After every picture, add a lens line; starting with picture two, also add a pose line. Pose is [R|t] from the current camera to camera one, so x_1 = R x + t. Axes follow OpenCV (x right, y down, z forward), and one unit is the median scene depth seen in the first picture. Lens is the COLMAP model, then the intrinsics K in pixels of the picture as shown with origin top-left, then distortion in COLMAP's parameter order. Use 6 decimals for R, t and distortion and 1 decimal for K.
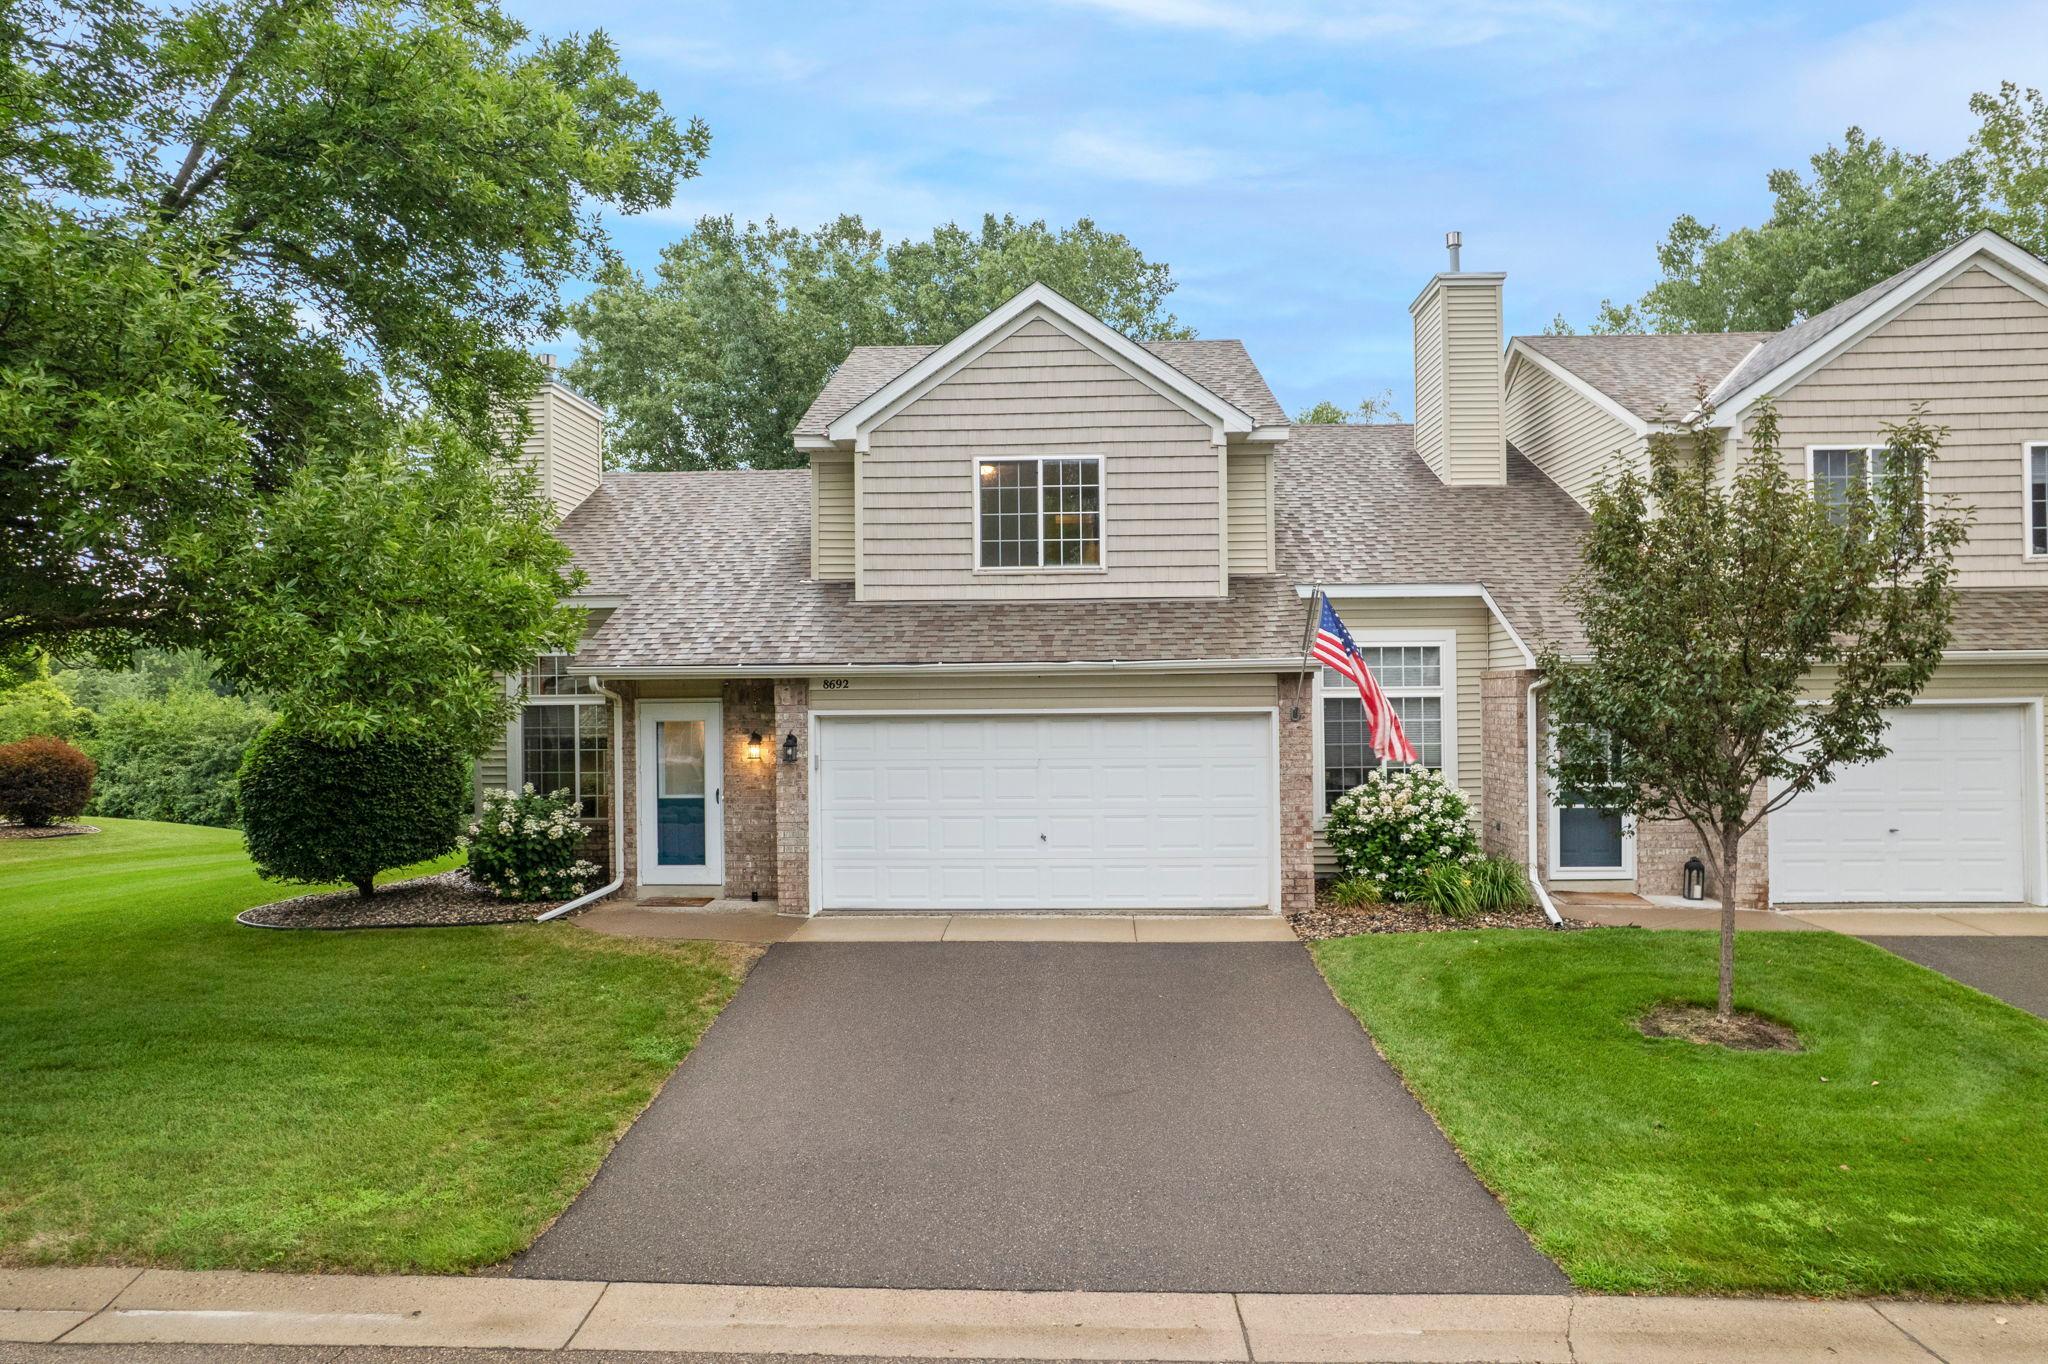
lens RADIAL K [[1301.7, 0, 1019.0], [0, 1301.7, 689.6], [0, 0, 1]] dist [-0.072813, 0.059580]
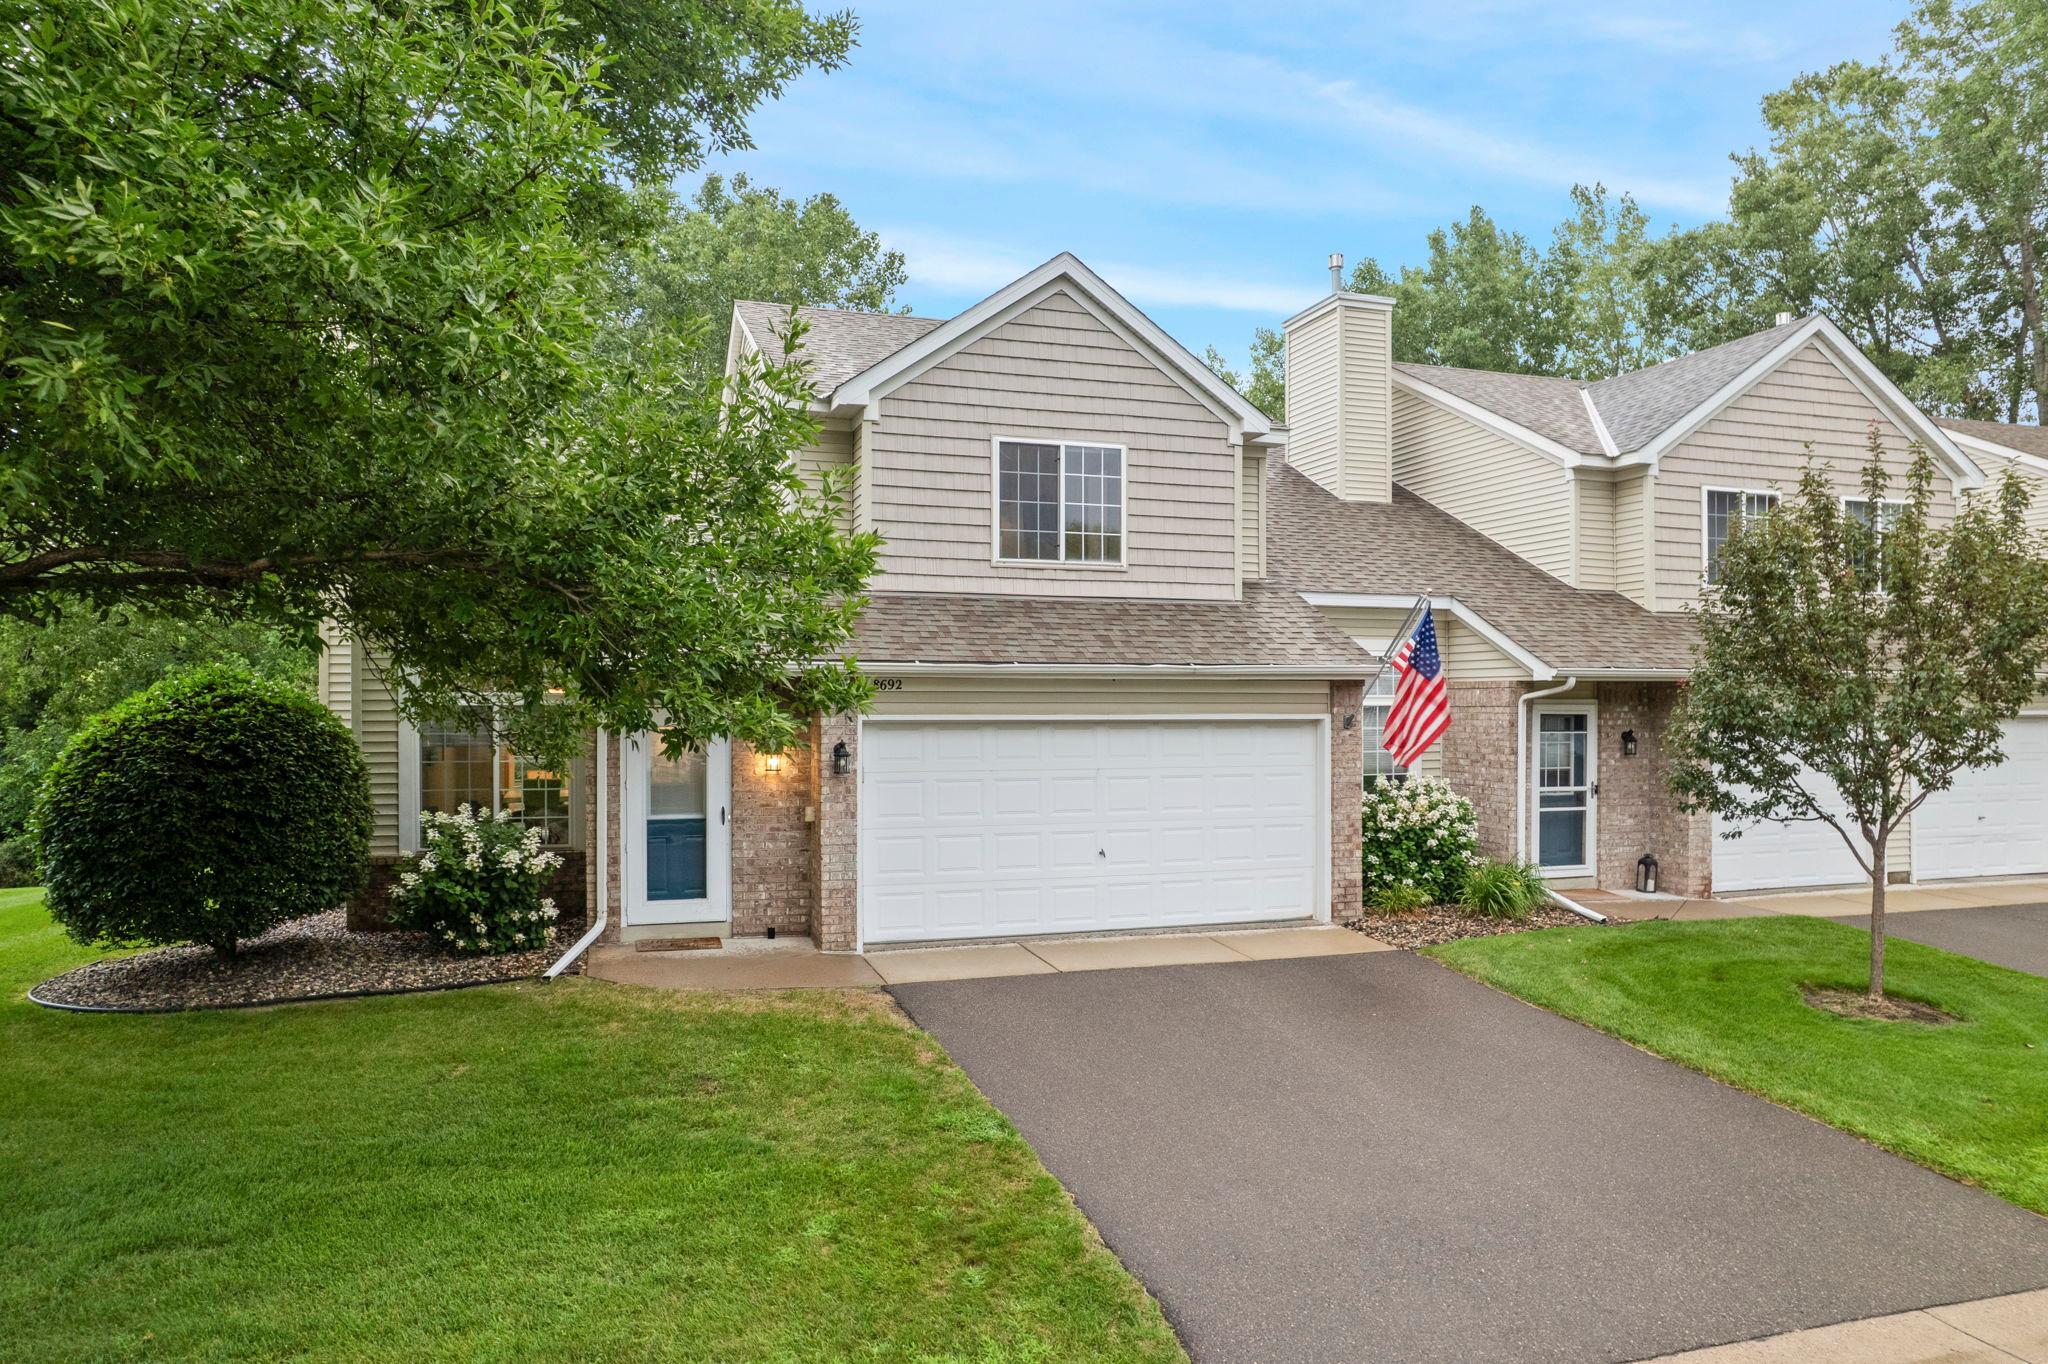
lens RADIAL K [[1328.1, 0, 1022.4], [0, 1328.1, 705.0], [0, 0, 1]] dist [-0.076109, 0.065023]
pose [[0.936379, 0.009620, 0.350860, -0.358220], [-0.012345, 0.999909, 0.005530, 0.003336], [-0.350775, -0.009509, 0.936412, 0.131635]]
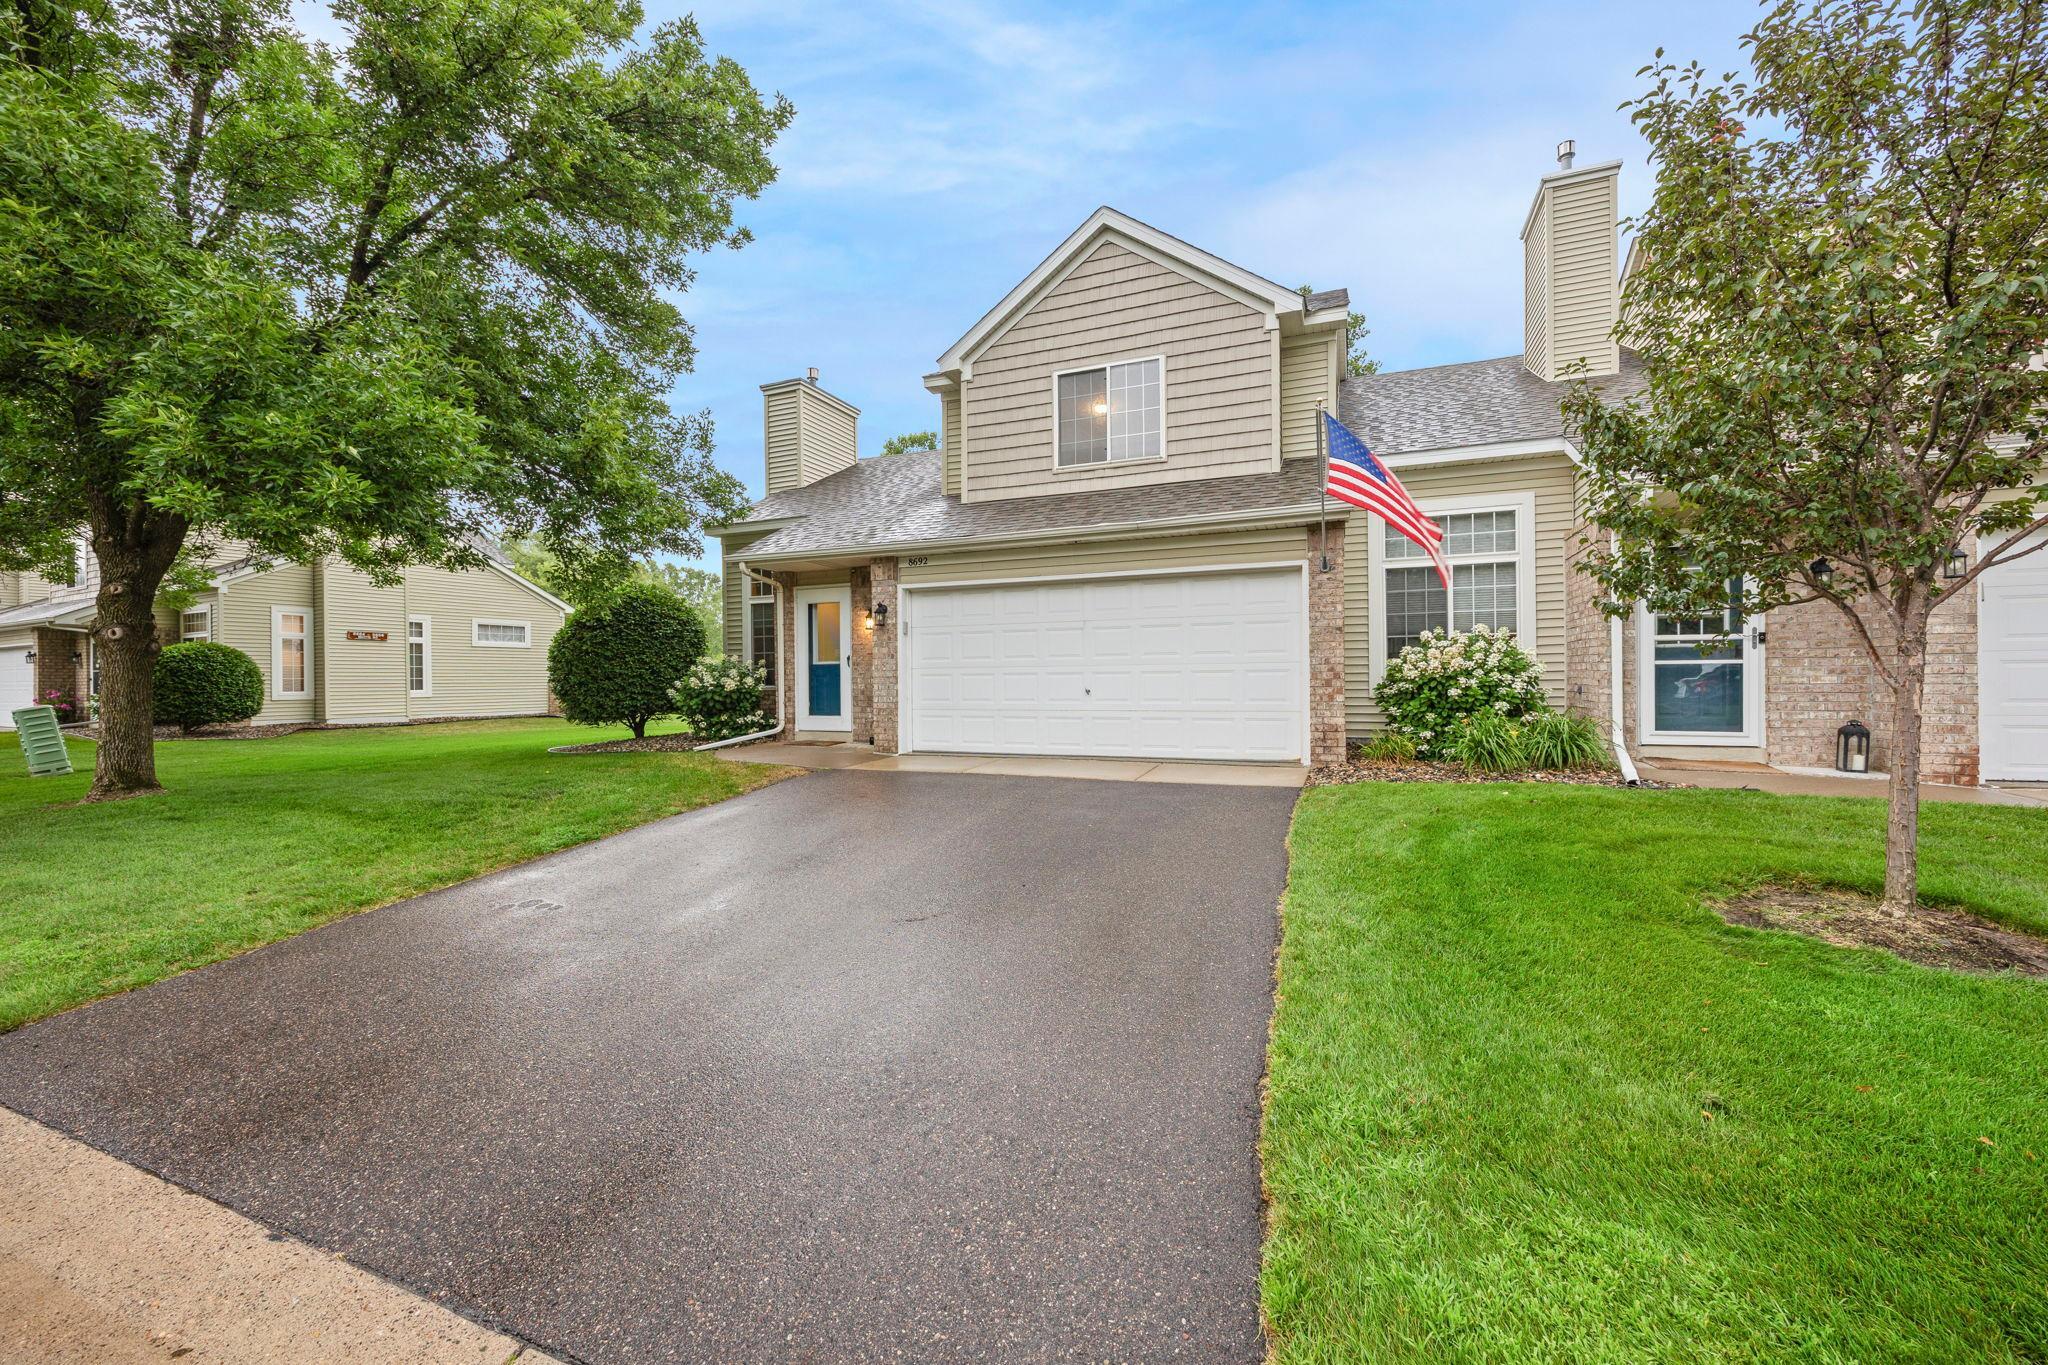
lens RADIAL K [[790.8, 0, 1028.6], [0, 790.8, 679.7], [0, 0, 1]] dist [-0.001616, -0.000157]
pose [[0.944046, 0.000739, -0.329813, 0.188912], [0.003036, 0.999936, 0.010932, 0.094157], [0.329800, -0.011322, 0.943983, 0.337593]]
